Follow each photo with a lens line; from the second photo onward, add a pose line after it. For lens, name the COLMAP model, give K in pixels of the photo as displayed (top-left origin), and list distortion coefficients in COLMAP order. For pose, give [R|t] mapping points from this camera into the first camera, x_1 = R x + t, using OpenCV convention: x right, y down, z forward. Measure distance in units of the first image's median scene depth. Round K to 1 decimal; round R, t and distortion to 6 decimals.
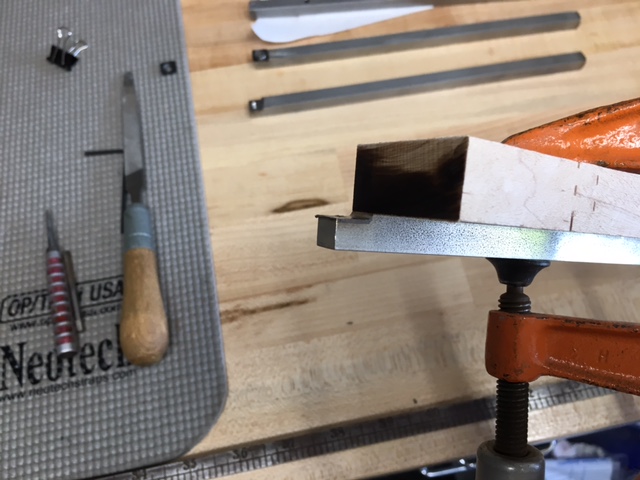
lens RADIAL K [[559.0, 0, 320.0], [0, 559.0, 240.0], [0, 0, 1]] dist [0.059433, -0.145133]
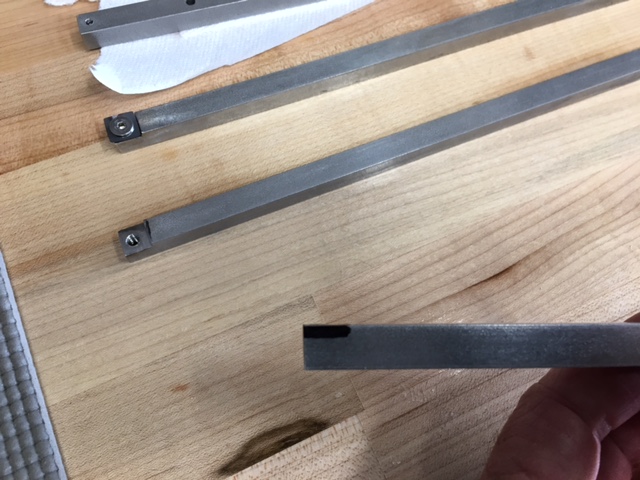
lens RADIAL K [[551.6, 0, 320.0], [0, 551.6, 240.0], [0, 0, 1]] dist [0.065642, -0.135254]
pose [[0.968149, -0.192007, 0.160689, -0.033809], [0.177182, 0.978865, 0.102126, -0.248117], [-0.176902, -0.070402, 0.981707, 0.471390]]
